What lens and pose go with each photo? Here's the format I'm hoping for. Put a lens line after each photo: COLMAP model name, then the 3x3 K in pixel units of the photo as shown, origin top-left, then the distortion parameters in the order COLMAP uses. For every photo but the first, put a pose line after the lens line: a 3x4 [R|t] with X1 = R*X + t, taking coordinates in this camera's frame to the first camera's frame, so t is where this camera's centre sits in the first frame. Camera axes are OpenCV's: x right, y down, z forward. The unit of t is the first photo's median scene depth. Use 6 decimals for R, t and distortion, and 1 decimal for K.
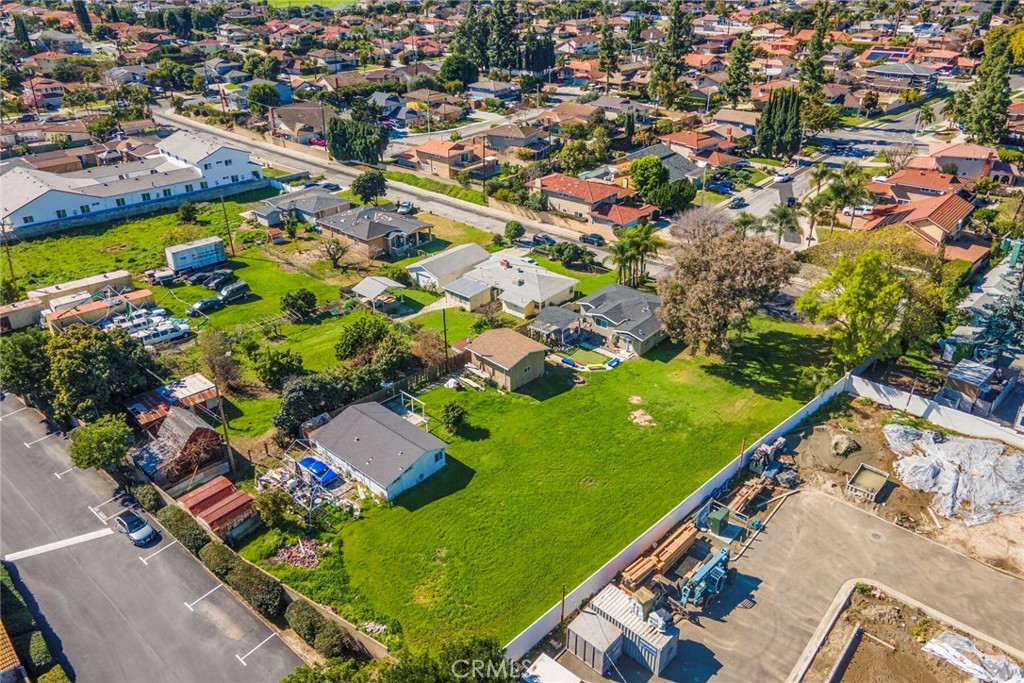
lens RADIAL K [[743.5, 0, 513.7], [0, 743.5, 309.2], [0, 0, 1]] dist [0.011724, 0.050103]
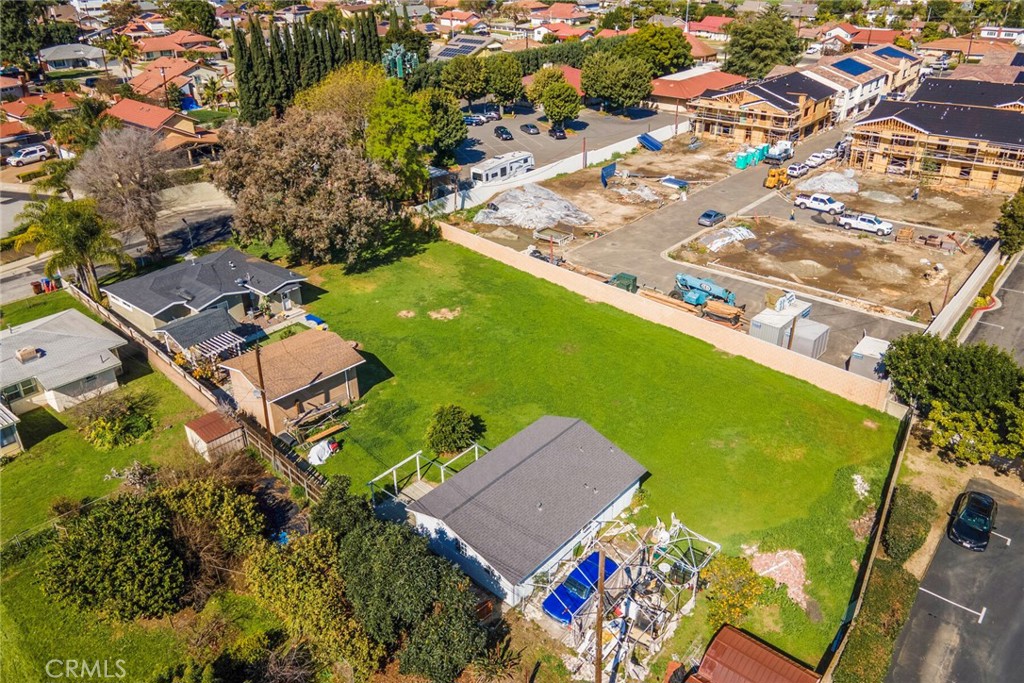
lens RADIAL K [[742.0, 0, 514.6], [0, 742.0, 323.2], [0, 0, 1]] dist [0.036097, 0.001448]
pose [[-0.008630, -0.453369, 0.891281, -0.382470], [0.445042, 0.796432, 0.409431, -0.101397], [-0.895468, 0.400191, 0.194894, 0.506659]]
